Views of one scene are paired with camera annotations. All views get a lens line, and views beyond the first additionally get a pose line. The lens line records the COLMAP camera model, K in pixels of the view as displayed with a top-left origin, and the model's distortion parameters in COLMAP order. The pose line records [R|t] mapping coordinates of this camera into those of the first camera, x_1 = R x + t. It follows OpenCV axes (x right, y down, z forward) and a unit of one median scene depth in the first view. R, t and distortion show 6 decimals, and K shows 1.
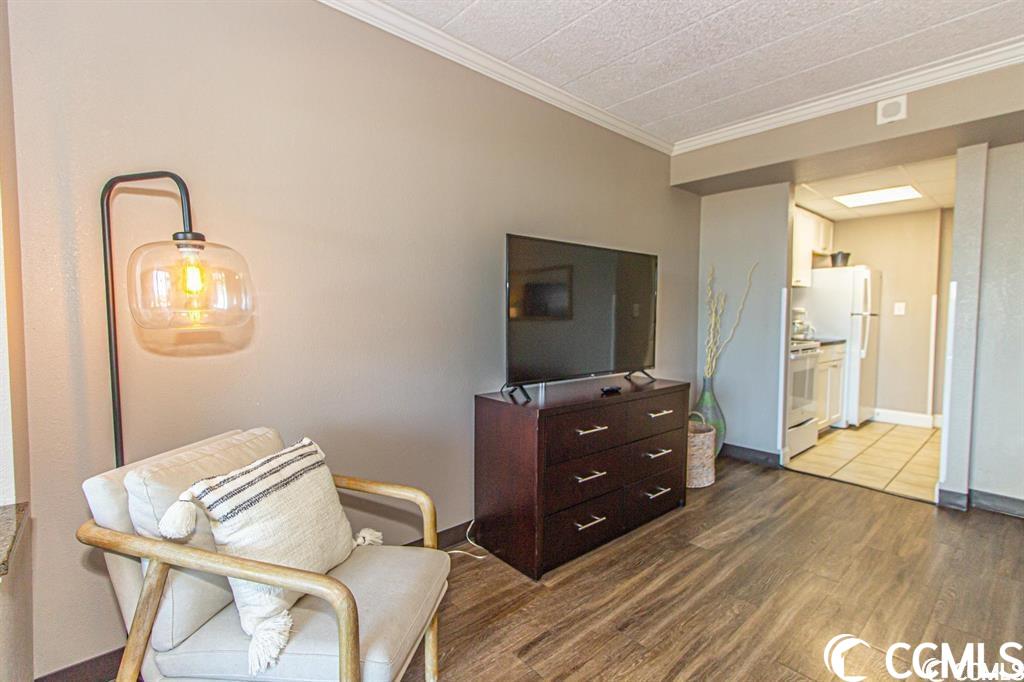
lens RADIAL K [[472.9, 0, 506.6], [0, 472.9, 338.0], [0, 0, 1]] dist [0.004659, 0.000293]
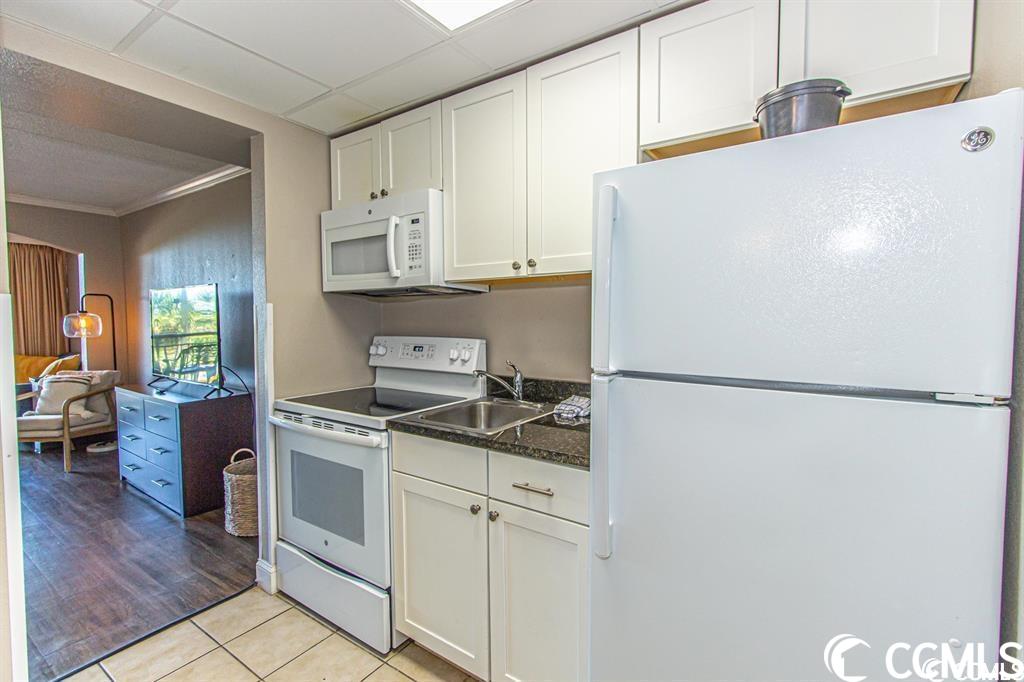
lens RADIAL K [[472.9, 0, 506.6], [0, 472.9, 338.0], [0, 0, 1]] dist [0.004659, 0.000293]
pose [[0.228309, 0.040059, -0.972764, 1.542357], [-0.043810, 0.998564, 0.030839, -0.114785], [0.972603, 0.035576, 0.229736, 1.424656]]
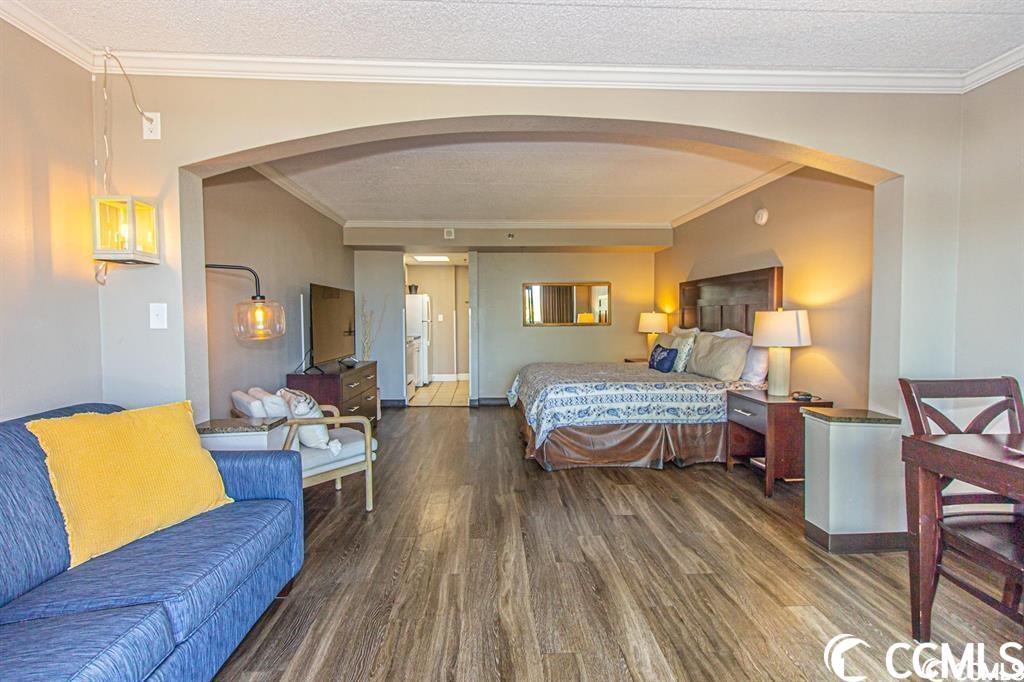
lens RADIAL K [[469.4, 0, 504.0], [0, 469.4, 337.3], [0, 0, 1]] dist [0.002812, 0.001057]
pose [[0.630928, -0.039532, 0.774833, -0.709382], [0.046294, 0.998840, 0.013265, -0.000884], [-0.774459, 0.027501, 0.632027, -0.551797]]
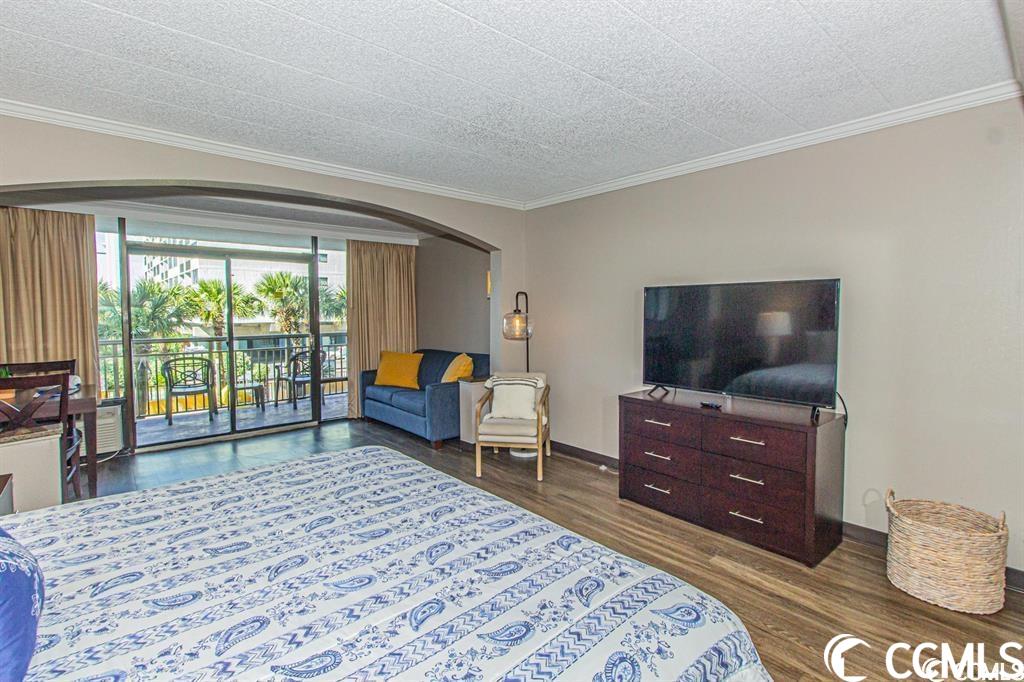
lens RADIAL K [[486.1, 0, 508.0], [0, 486.1, 337.2], [0, 0, 1]] dist [0.002764, 0.000281]
pose [[-0.019224, 0.051137, -0.998507, 1.238356], [-0.046103, 0.997583, 0.051978, -0.087845], [0.998752, 0.047033, -0.016820, 0.428597]]
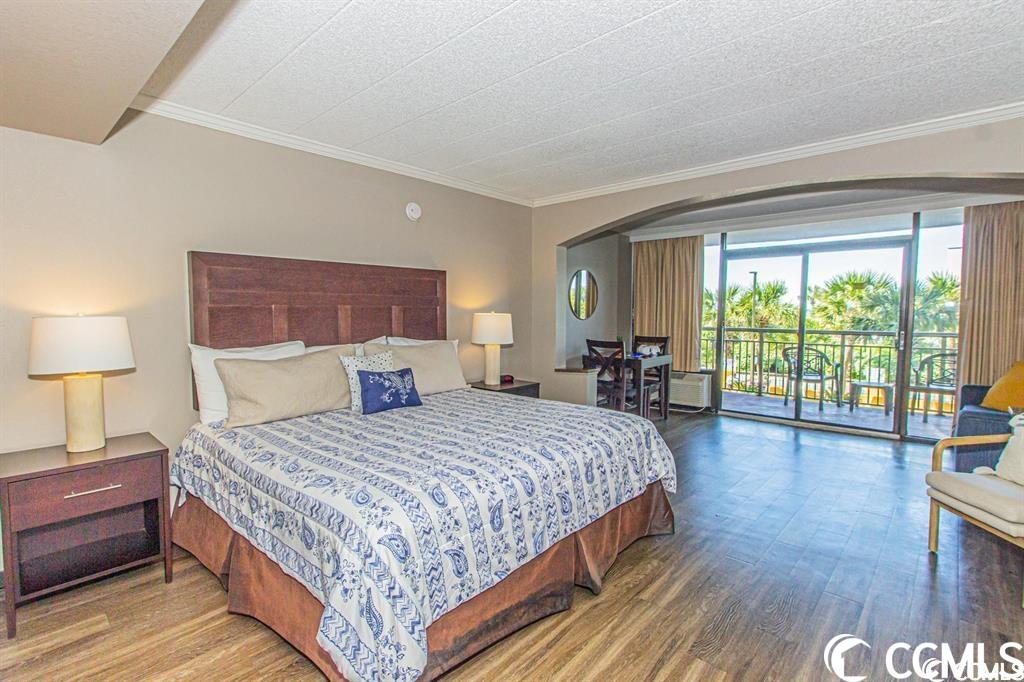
lens RADIAL K [[475.1, 0, 506.4], [0, 475.1, 338.8], [0, 0, 1]] dist [0.003109, 0.000545]
pose [[-0.995803, 0.003655, -0.091448, 0.757600], [-0.006443, 0.993923, 0.109885, -0.104159], [0.091294, 0.110013, -0.989728, 1.103143]]
